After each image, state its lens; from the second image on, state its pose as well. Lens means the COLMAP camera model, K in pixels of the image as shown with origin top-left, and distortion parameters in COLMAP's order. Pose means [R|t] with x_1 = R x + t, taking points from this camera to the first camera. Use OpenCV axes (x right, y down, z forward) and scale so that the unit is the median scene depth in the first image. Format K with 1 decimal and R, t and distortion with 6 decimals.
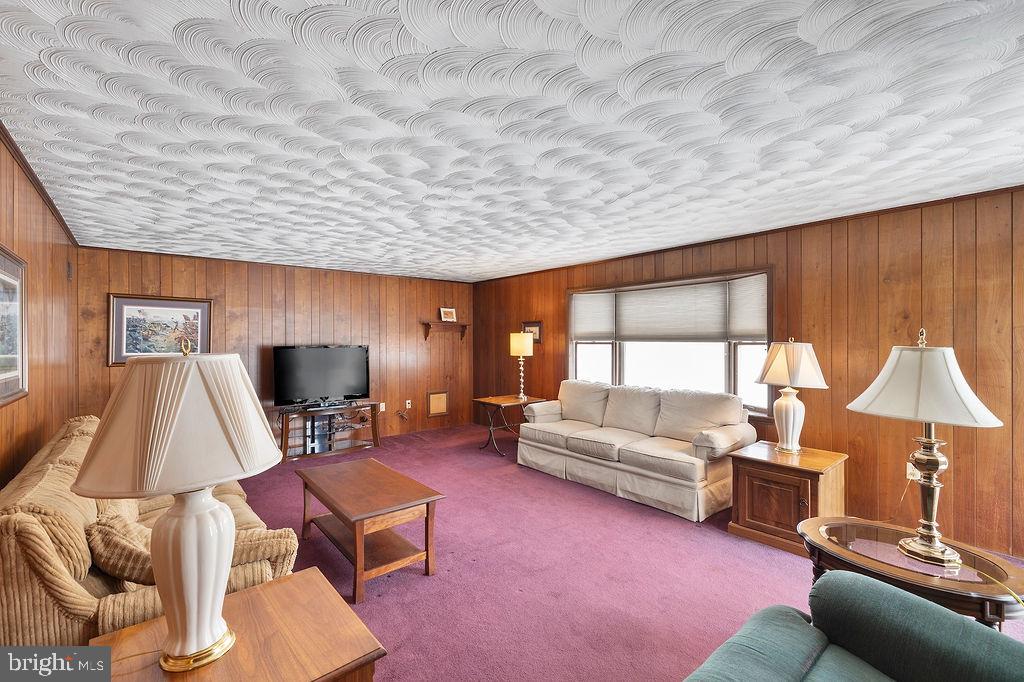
lens RADIAL K [[452.1, 0, 509.7], [0, 452.1, 337.8], [0, 0, 1]] dist [0.003652, -0.000656]
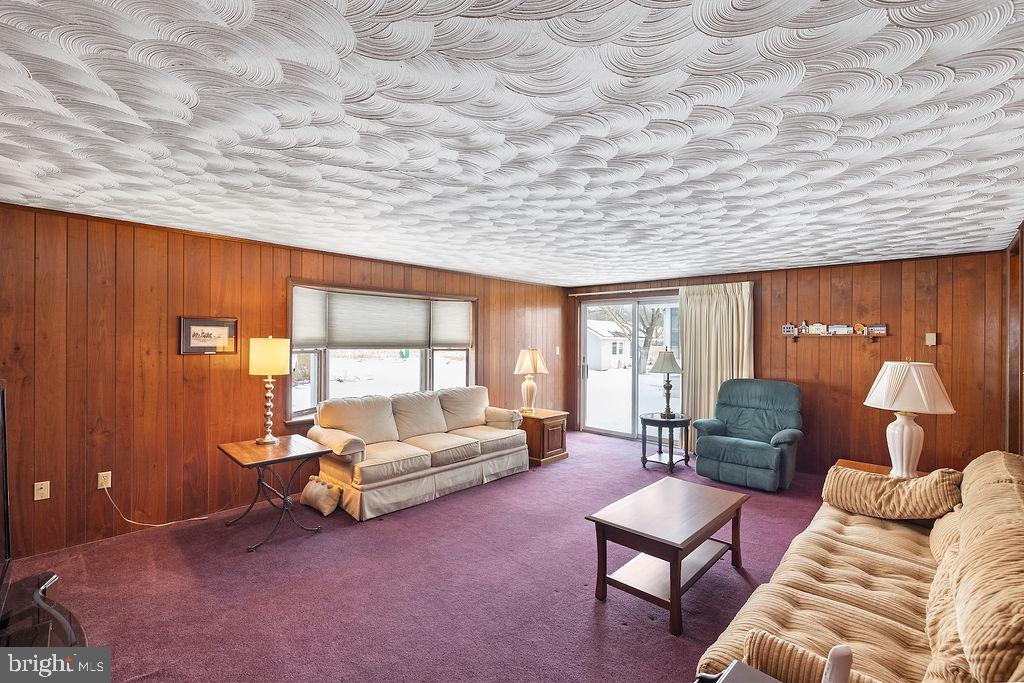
lens RADIAL K [[452.1, 0, 474.2], [0, 452.1, 335.0], [0, 0, 1]] dist [0.003652, -0.000656]
pose [[-0.090288, 0.024663, 0.995610, -0.788151], [0.003166, 0.999695, -0.024477, 0.002648], [-0.995911, 0.000942, -0.090339, 0.983385]]
